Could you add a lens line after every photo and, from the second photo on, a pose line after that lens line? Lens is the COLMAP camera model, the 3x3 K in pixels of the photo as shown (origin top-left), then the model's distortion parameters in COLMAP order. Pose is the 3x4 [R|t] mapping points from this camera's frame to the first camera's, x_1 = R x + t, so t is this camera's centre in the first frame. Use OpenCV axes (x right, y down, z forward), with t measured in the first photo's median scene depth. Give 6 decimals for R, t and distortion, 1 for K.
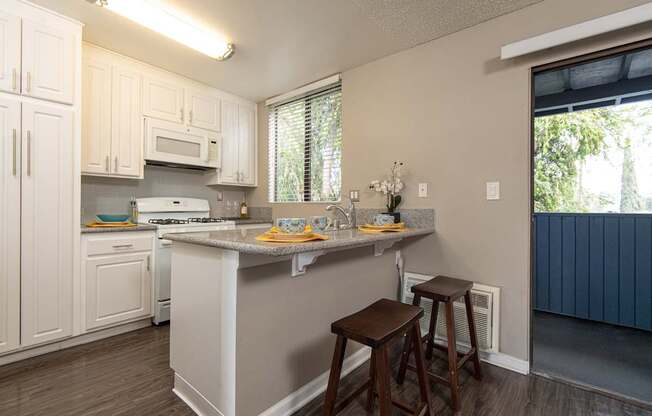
lens RADIAL K [[287.6, 0, 326.0], [0, 287.6, 208.0], [0, 0, 1]] dist [0.002373, 0.000299]
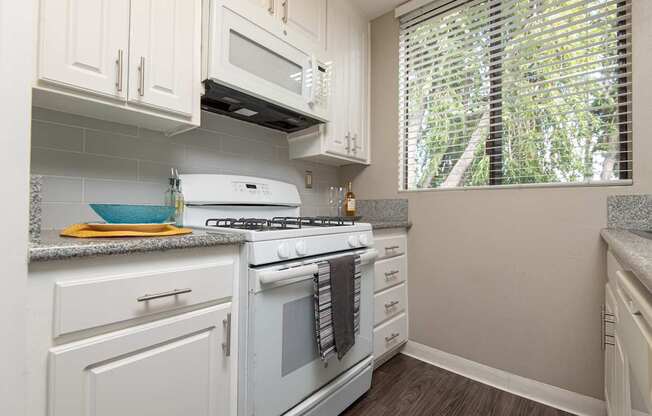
lens RADIAL K [[292.3, 0, 326.0], [0, 292.3, 208.0], [0, 0, 1]] dist [-0.002524, -0.000405]
pose [[0.999805, -0.002793, -0.019524, -0.384108], [0.002504, 0.999887, -0.014839, 0.027096], [0.019563, 0.014787, 0.999699, 0.498549]]
